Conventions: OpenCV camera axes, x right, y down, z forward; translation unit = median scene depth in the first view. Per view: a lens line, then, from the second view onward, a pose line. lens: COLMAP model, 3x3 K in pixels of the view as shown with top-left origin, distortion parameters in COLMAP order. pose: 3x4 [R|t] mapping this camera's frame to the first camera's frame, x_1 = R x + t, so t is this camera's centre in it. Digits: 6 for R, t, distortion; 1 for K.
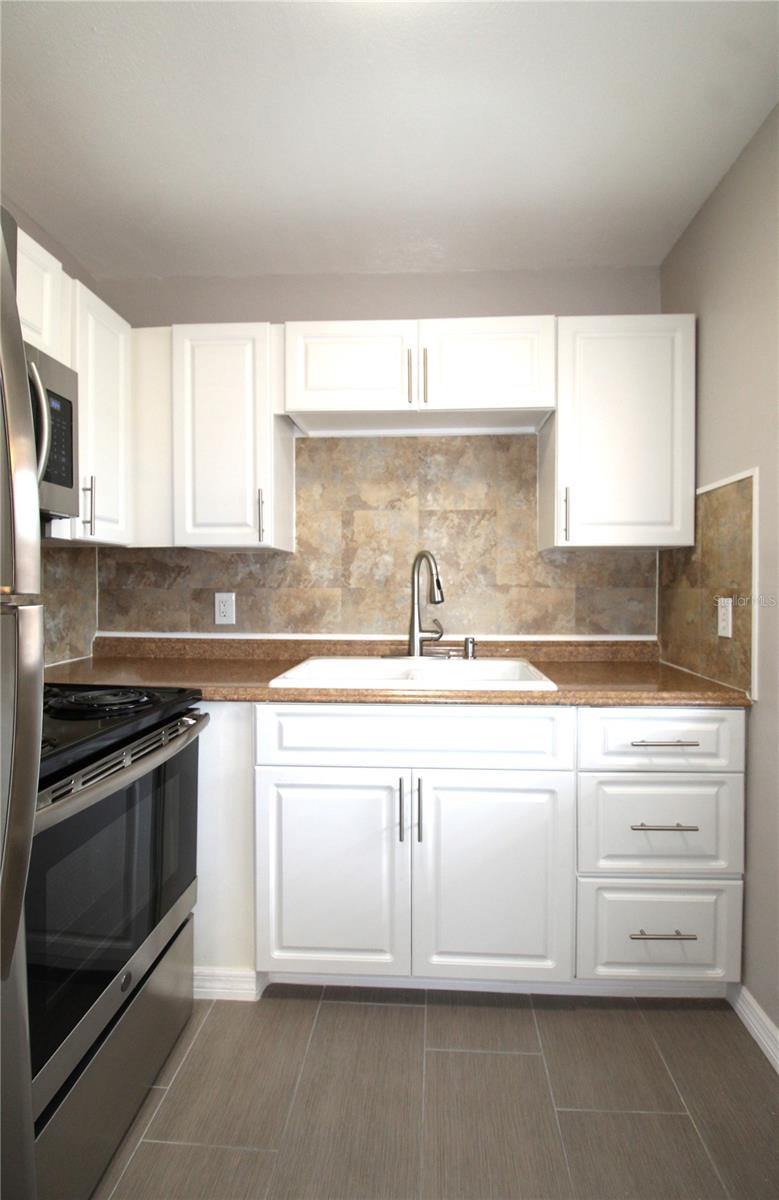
lens RADIAL K [[571.7, 0, 395.4], [0, 571.7, 592.9], [0, 0, 1]] dist [-0.009307, -0.003174]
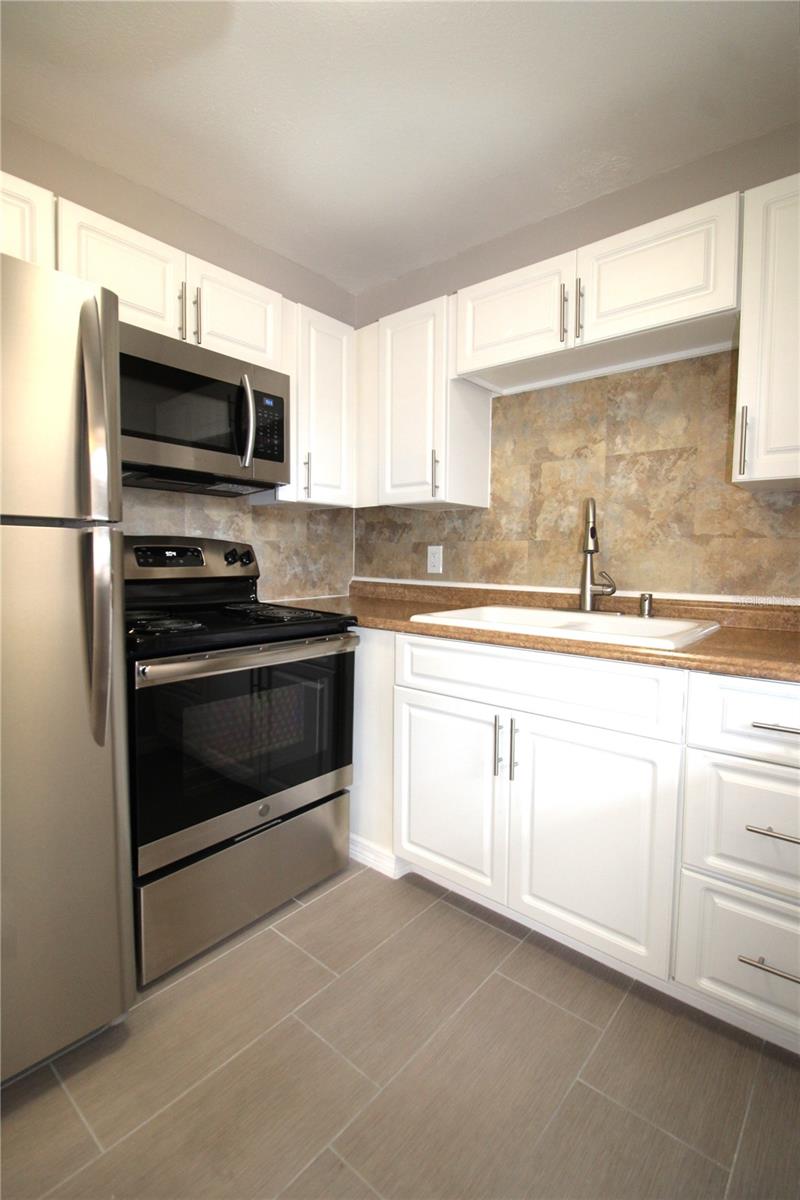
lens RADIAL K [[559.6, 0, 399.2], [0, 559.6, 595.1], [0, 0, 1]] dist [-0.006052, -0.004546]
pose [[0.794674, 0.050947, -0.604895, 0.382476], [-0.018966, 0.998069, 0.059145, 0.038906], [0.606740, -0.035528, 0.794106, 0.072868]]
